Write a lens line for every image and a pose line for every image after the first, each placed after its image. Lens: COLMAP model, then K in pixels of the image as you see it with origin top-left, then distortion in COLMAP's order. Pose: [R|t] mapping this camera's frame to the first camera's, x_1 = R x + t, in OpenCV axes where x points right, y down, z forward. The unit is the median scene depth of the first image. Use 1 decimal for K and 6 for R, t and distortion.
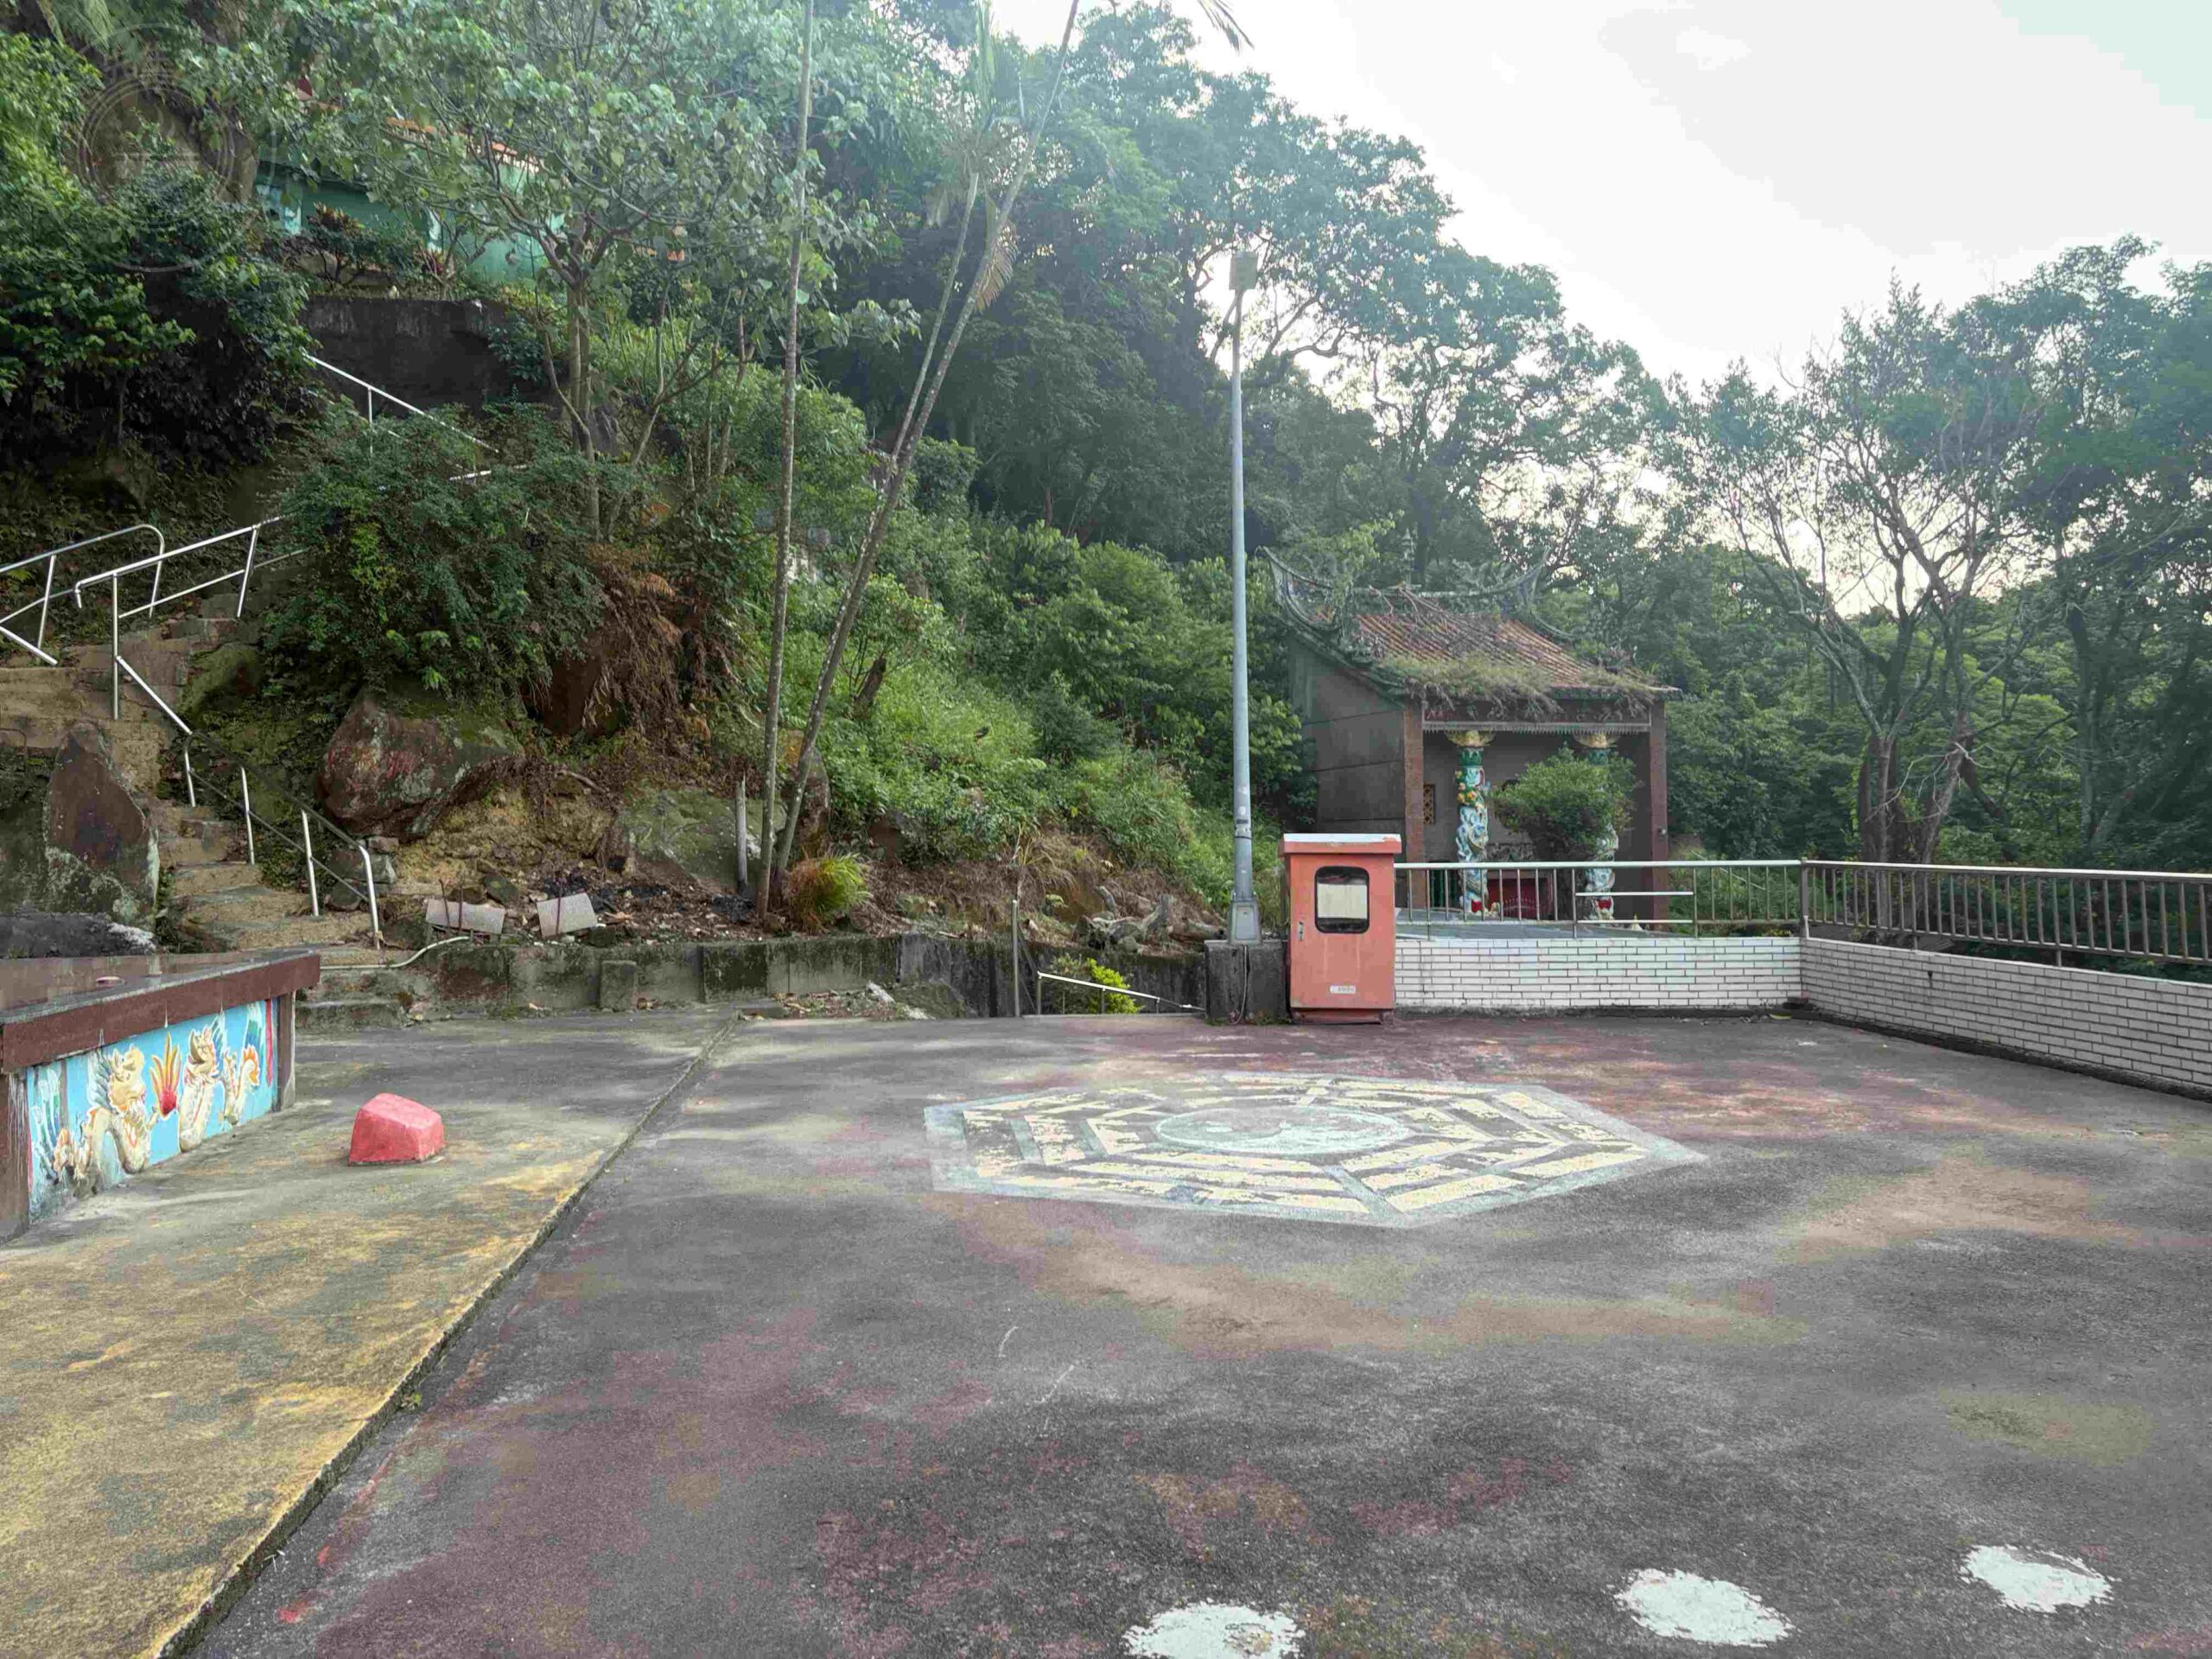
lens RADIAL K [[1665.9, 0, 1108.2], [0, 1665.9, 809.9], [0, 0, 1]] dist [0.048704, -0.041826]
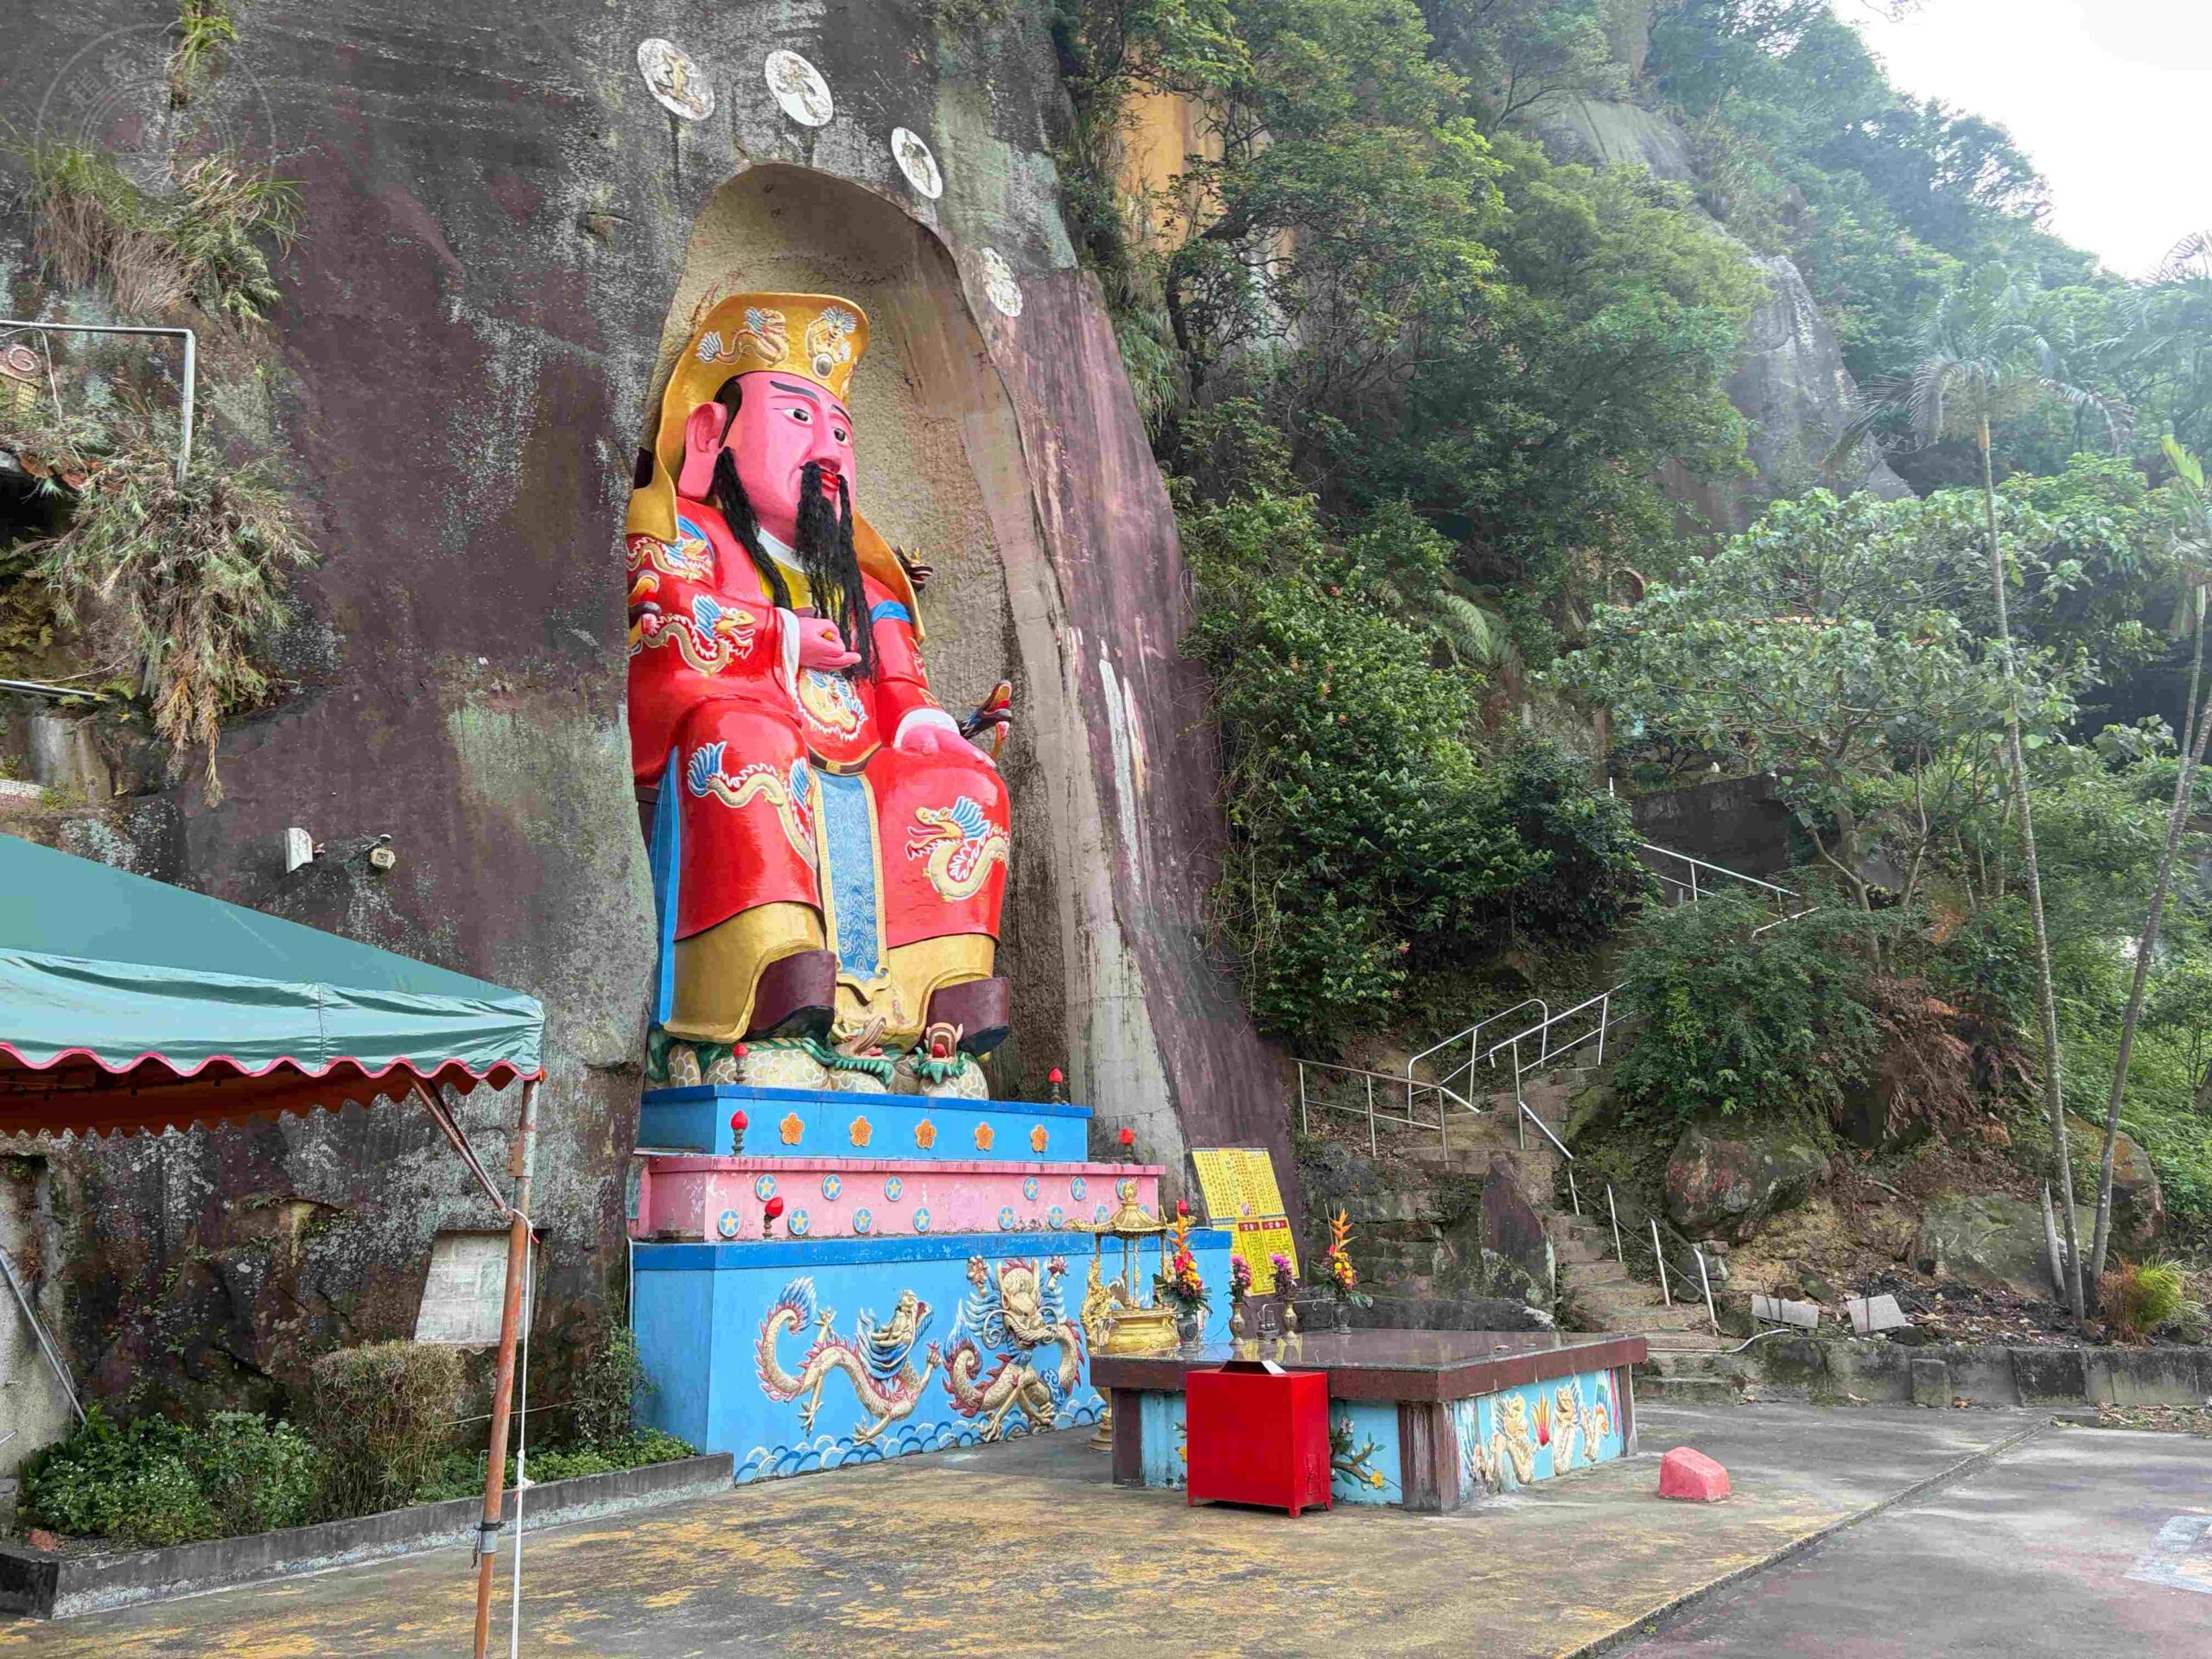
lens RADIAL K [[1665.9, 0, 1122.6], [0, 1665.9, 817.4], [0, 0, 1]] dist [0.048704, -0.041826]
pose [[0.704799, -0.168717, -0.689052, 0.158862], [0.015269, 0.974690, -0.223039, -0.018528], [0.709242, 0.146676, 0.689537, -0.196687]]
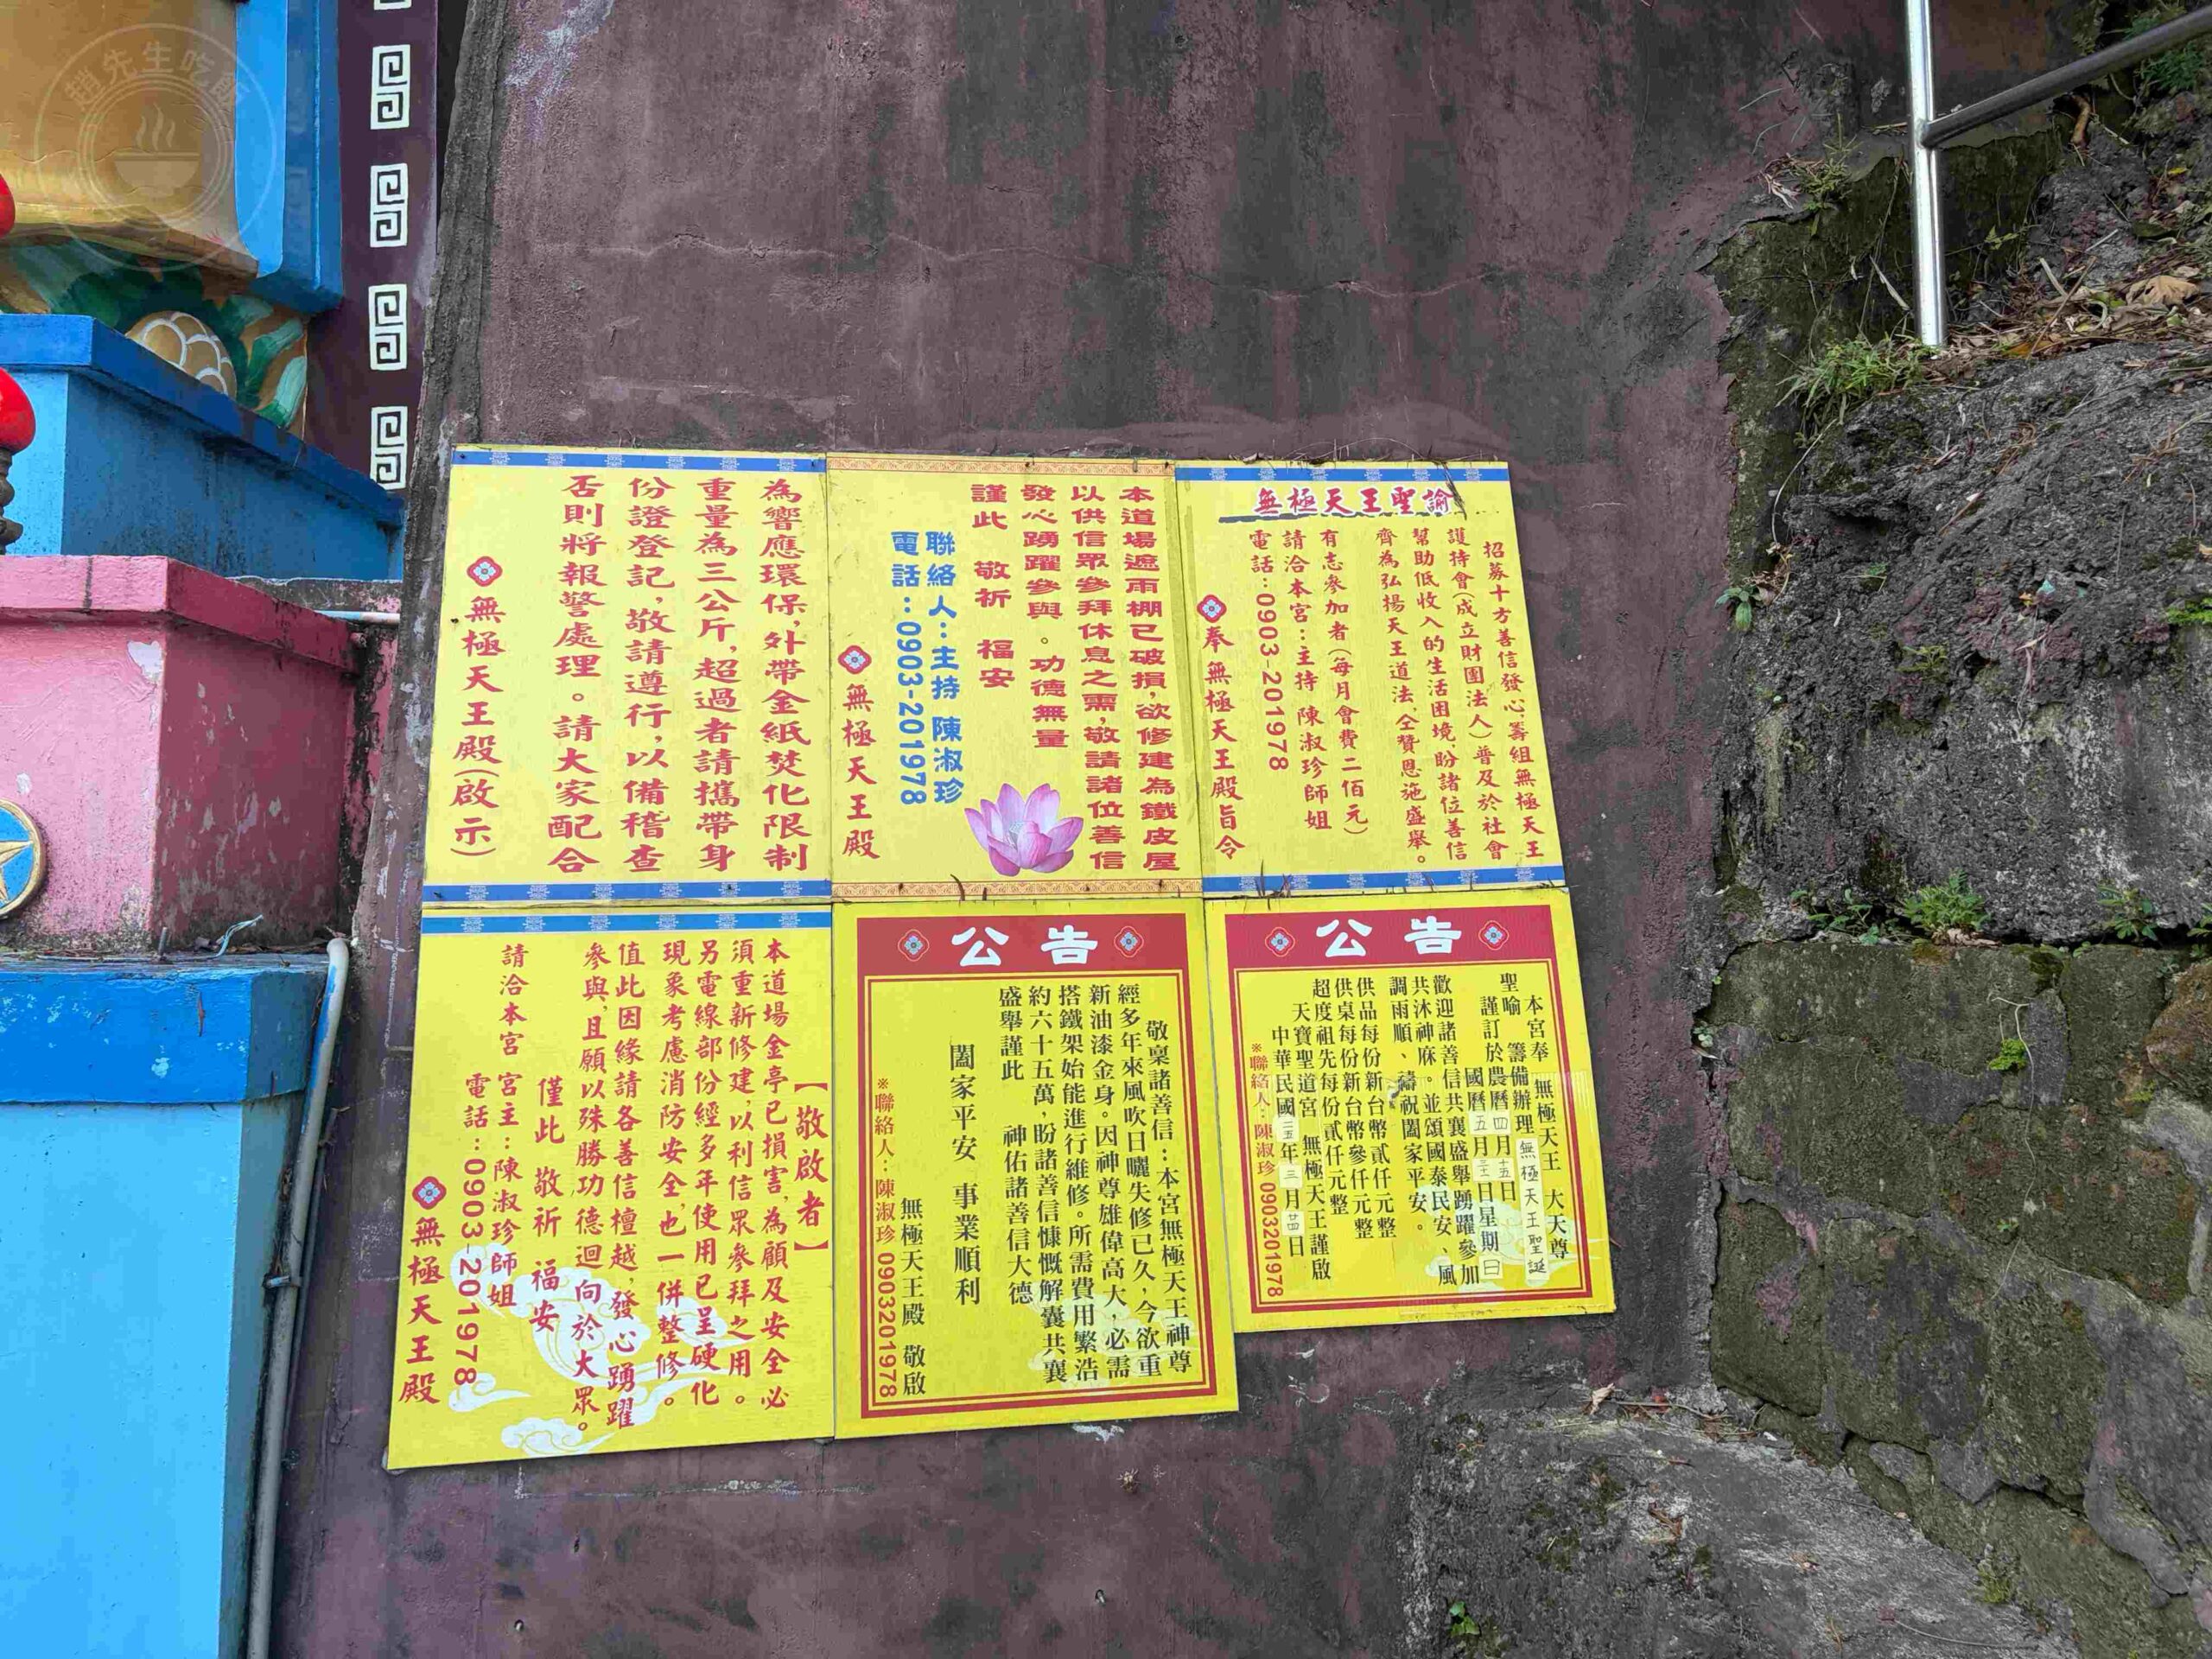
lens RADIAL K [[1665.9, 0, 1102.7], [0, 1665.9, 838.4], [0, 0, 1]] dist [0.048704, -0.041826]
pose [[-0.111068, -0.038500, -0.993067, -0.516824], [0.003647, 0.999227, -0.039147, -0.001576], [0.993806, -0.007970, -0.110842, 0.820511]]
